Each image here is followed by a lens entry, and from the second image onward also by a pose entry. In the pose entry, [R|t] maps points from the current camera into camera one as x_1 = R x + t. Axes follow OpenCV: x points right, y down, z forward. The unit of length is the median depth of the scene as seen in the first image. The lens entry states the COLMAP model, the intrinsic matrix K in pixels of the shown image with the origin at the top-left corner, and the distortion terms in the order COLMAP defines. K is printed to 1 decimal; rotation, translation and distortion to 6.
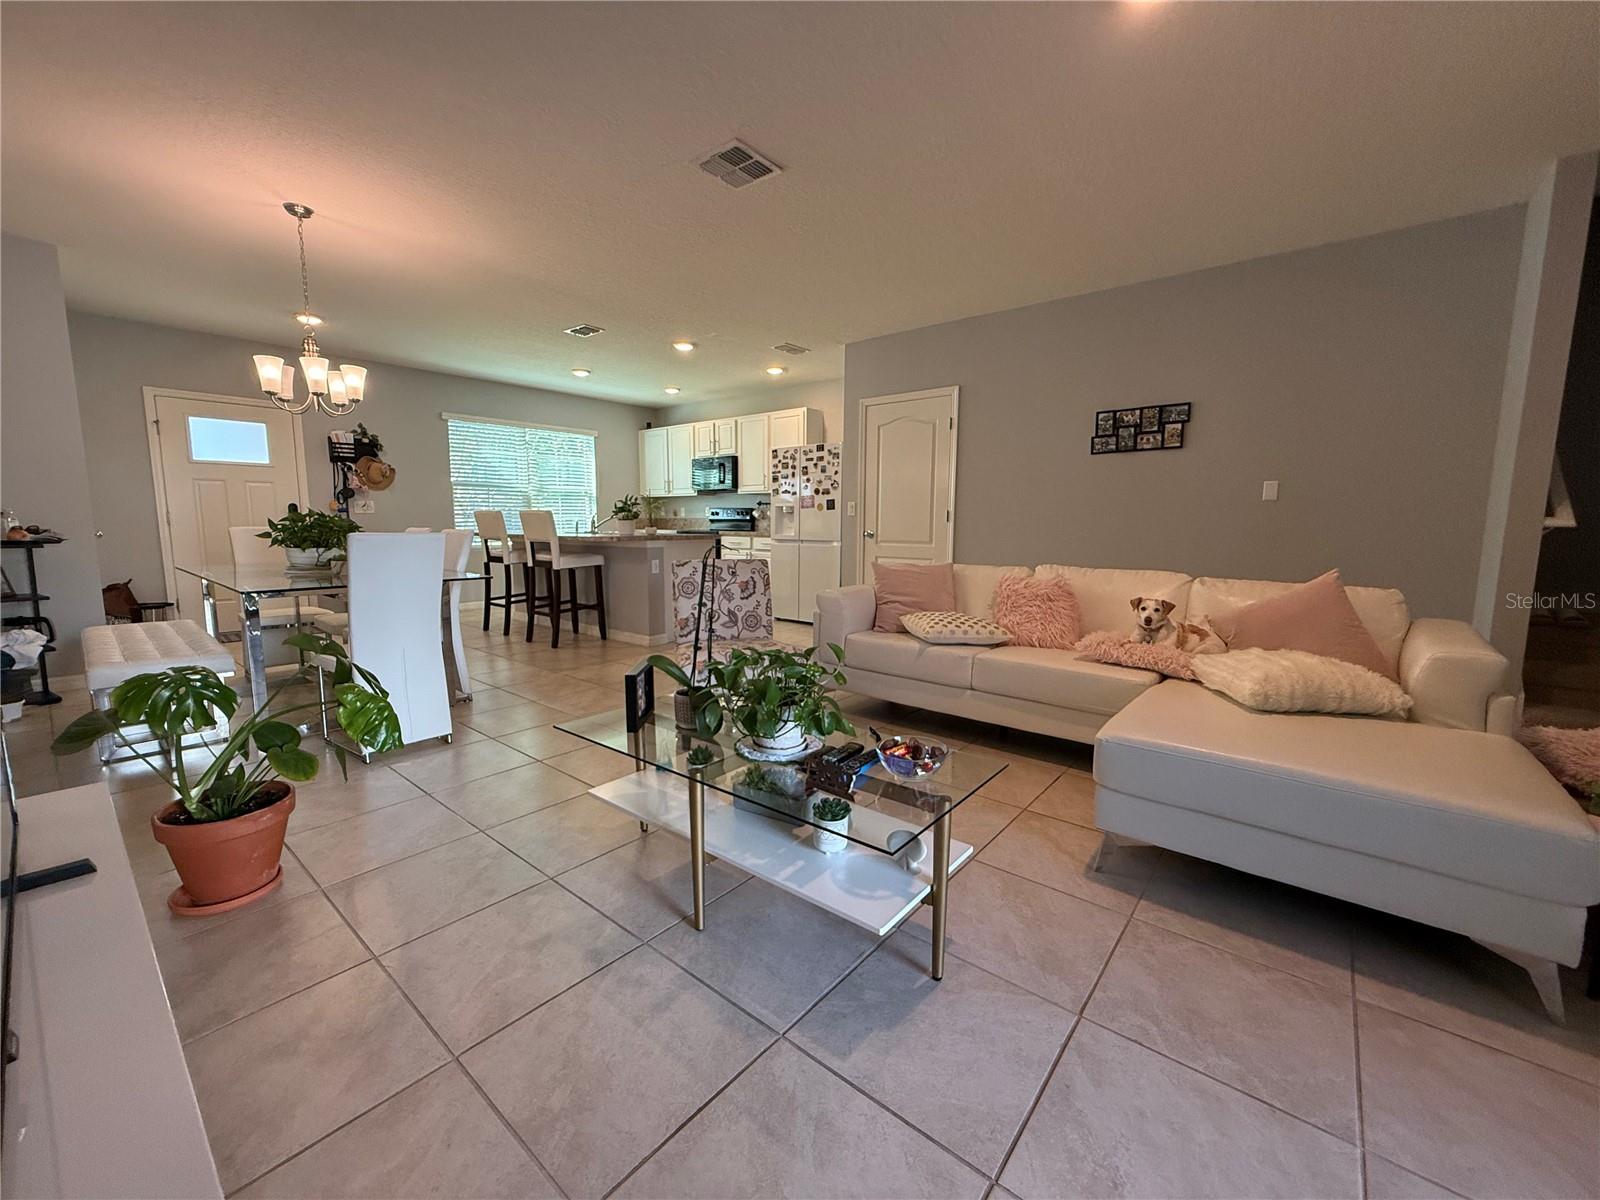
lens RADIAL K [[636.7, 0, 783.0], [0, 636.7, 605.7], [0, 0, 1]] dist [0.002451, -0.000149]
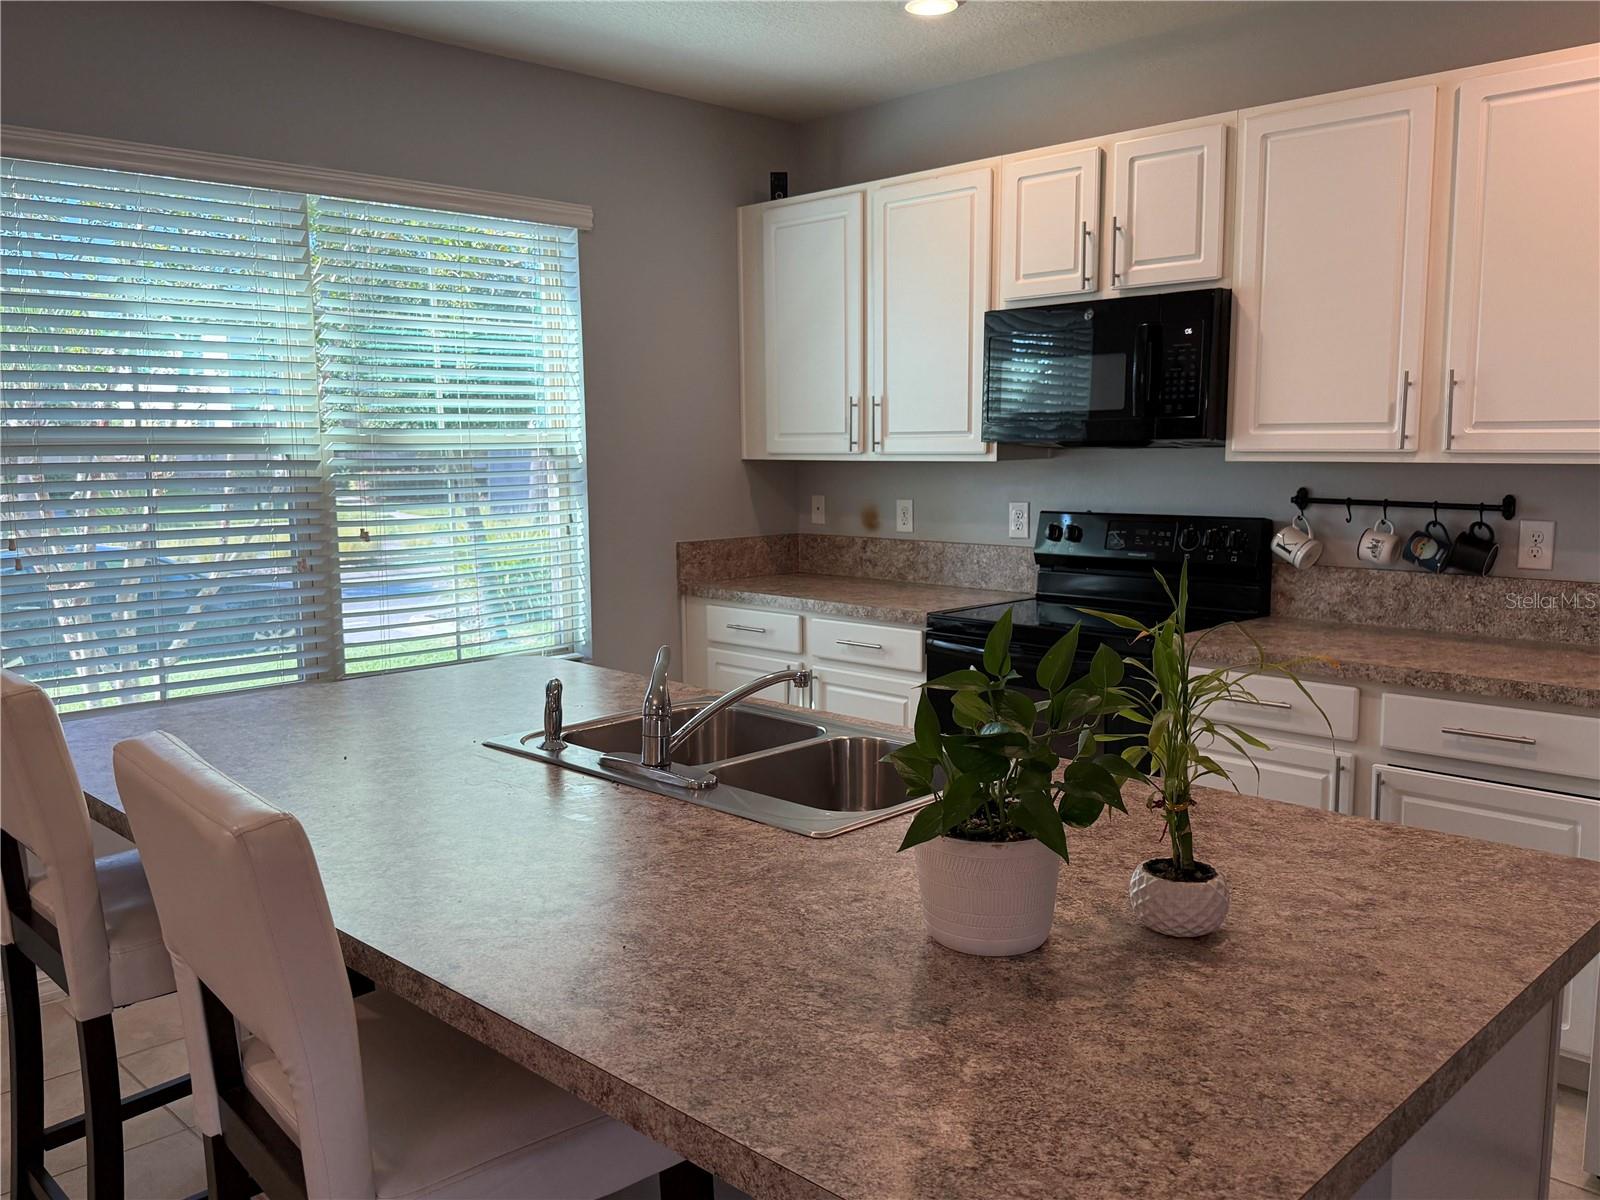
lens RADIAL K [[1303.3, 0, 790.3], [0, 1303.3, 612.5], [0, 0, 1]] dist [0.095340, -0.168438]
pose [[0.996461, -0.004324, -0.083946, -0.228985], [0.004523, 0.999987, 0.002177, -0.155611], [0.083936, -0.002549, 0.996468, 0.661503]]
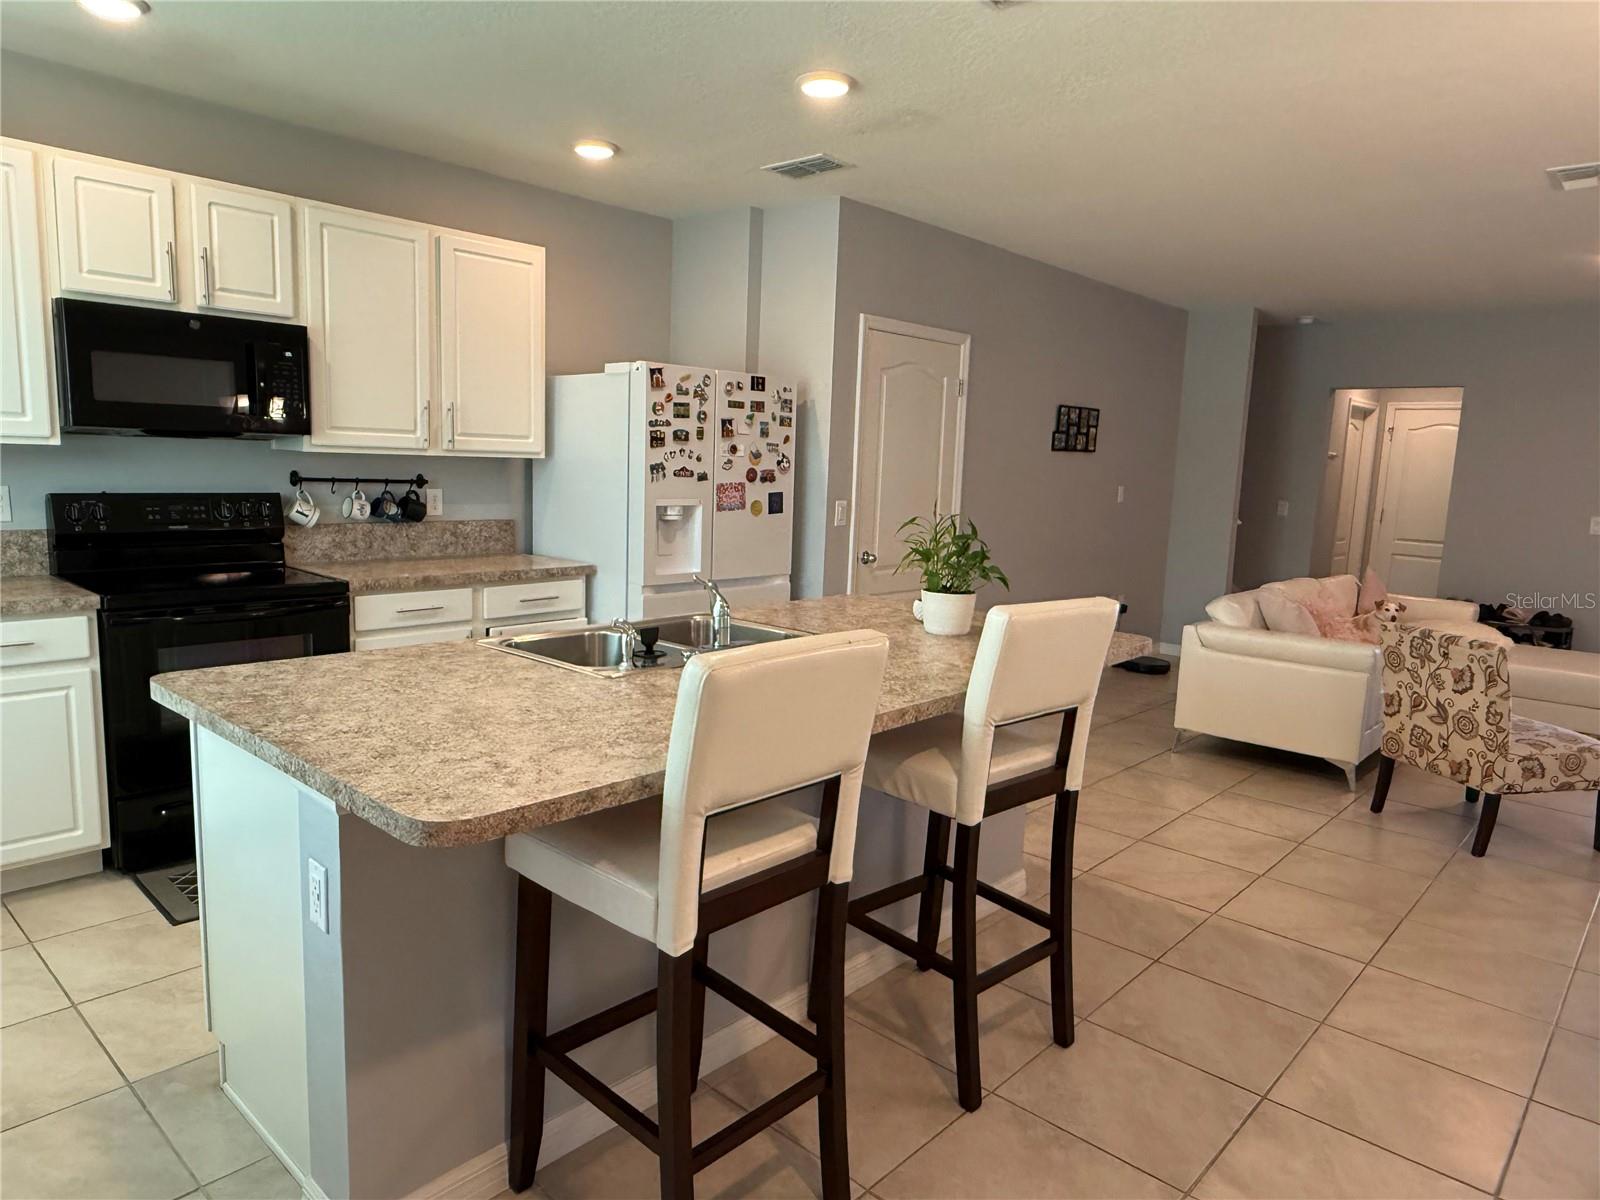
lens RADIAL K [[1023.7, 0, 796.3], [0, 1023.7, 604.6], [0, 0, 1]] dist [0.003636, -0.002209]
pose [[0.033273, -0.149344, 0.988225, -0.697575], [0.093911, 0.984865, 0.145674, -0.190617], [-0.995024, 0.087958, 0.046794, 0.932377]]
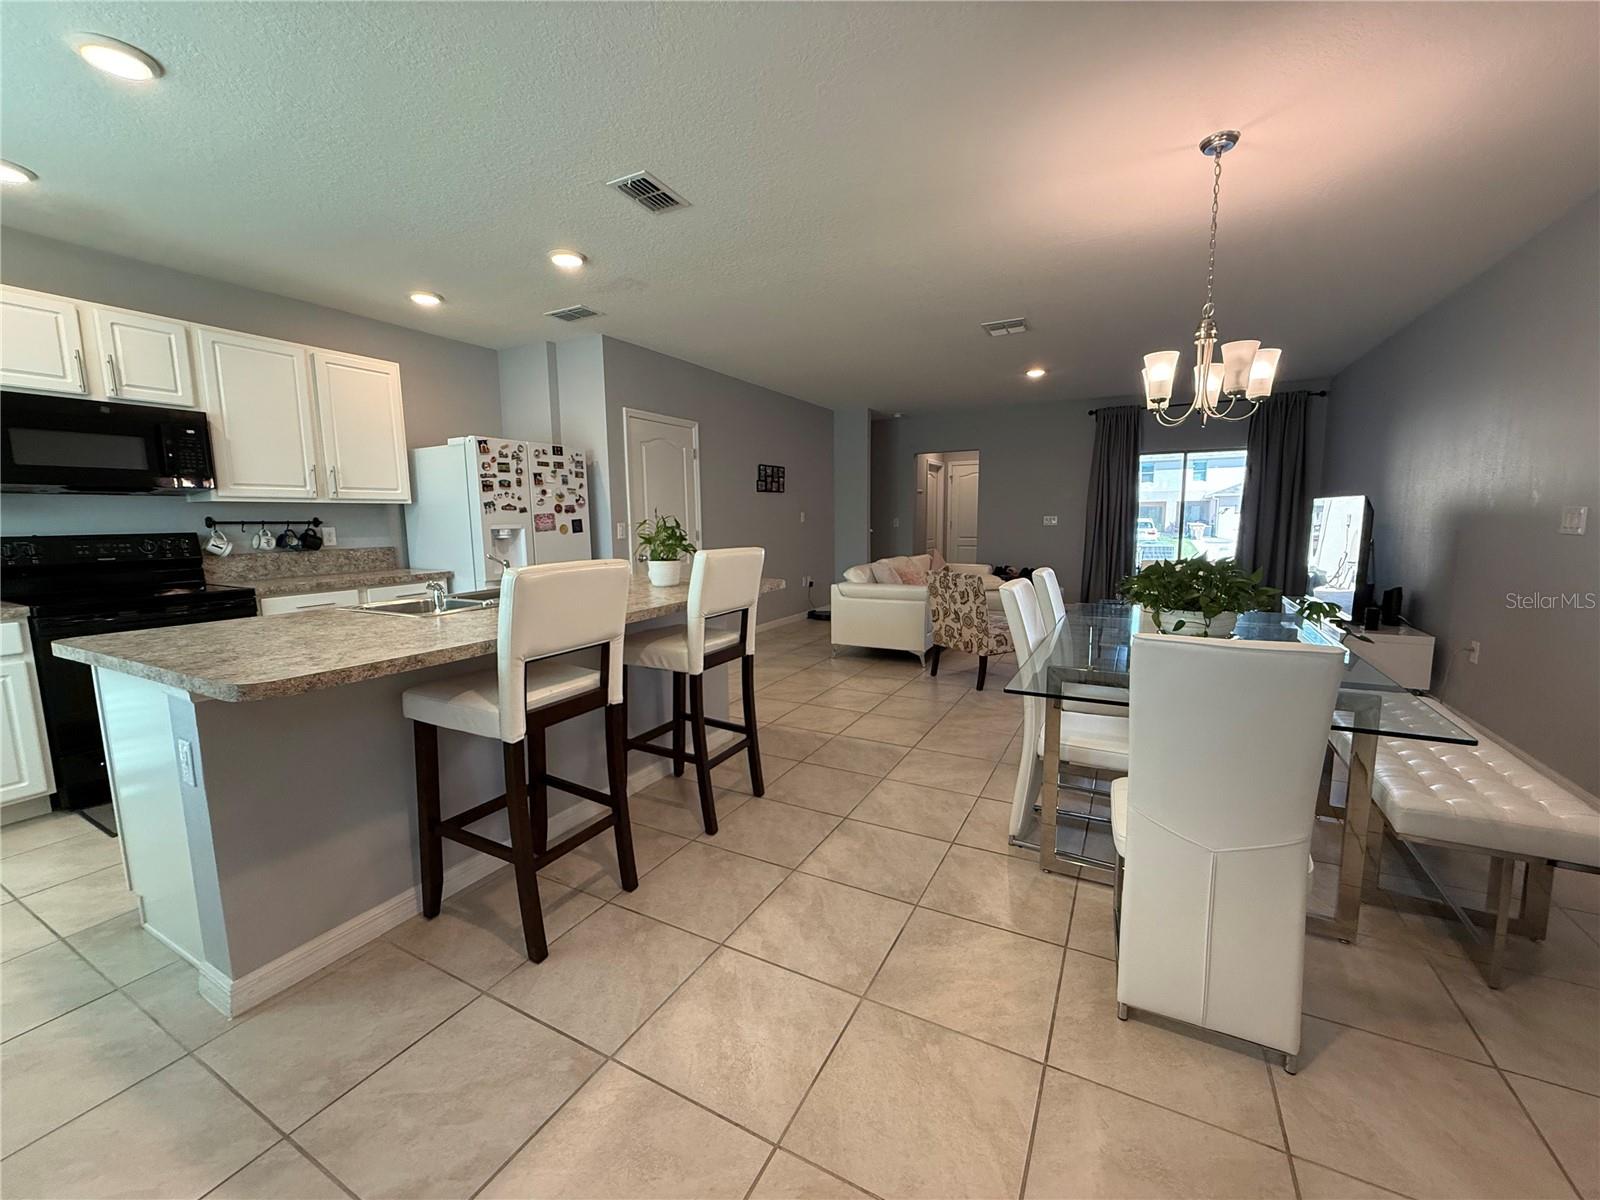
lens RADIAL K [[636.7, 0, 798.4], [0, 636.7, 597.9], [0, 0, 1]] dist [0.002451, -0.000149]
pose [[-0.215925, -0.129202, 0.967824, -0.731442], [0.138290, 0.977168, 0.161302, -0.157480], [-0.966567, 0.168669, -0.193128, 0.883048]]
